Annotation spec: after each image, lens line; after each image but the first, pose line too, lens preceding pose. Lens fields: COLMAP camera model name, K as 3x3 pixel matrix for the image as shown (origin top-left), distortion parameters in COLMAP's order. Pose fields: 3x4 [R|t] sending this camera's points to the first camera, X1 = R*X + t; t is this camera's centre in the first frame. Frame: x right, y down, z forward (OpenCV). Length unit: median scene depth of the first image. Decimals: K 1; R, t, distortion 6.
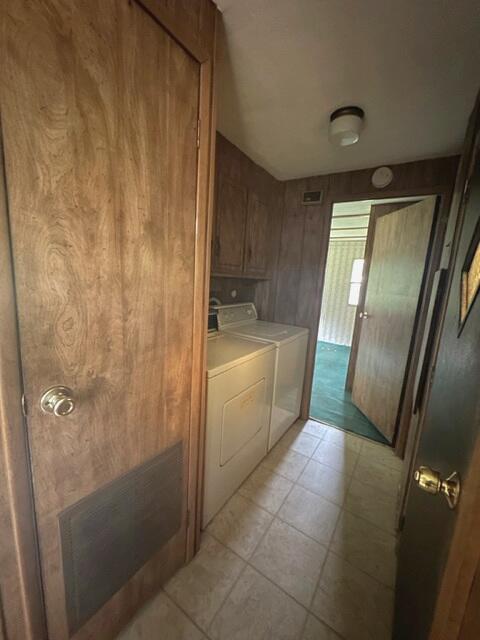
lens RADIAL K [[254.8, 0, 239.8], [0, 254.8, 319.1], [0, 0, 1]] dist [-0.003378, 0.000852]
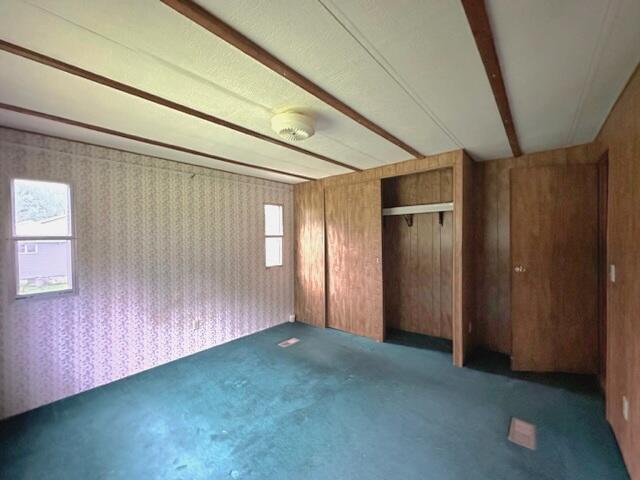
lens RADIAL K [[254.8, 0, 319.7], [0, 254.8, 238.9], [0, 0, 1]] dist [-0.003378, 0.000852]
pose [[0.119955, -0.075817, 0.989880, -0.236956], [0.186879, 0.980980, 0.052489, -0.148002], [-0.975032, 0.178692, 0.131842, 0.769121]]
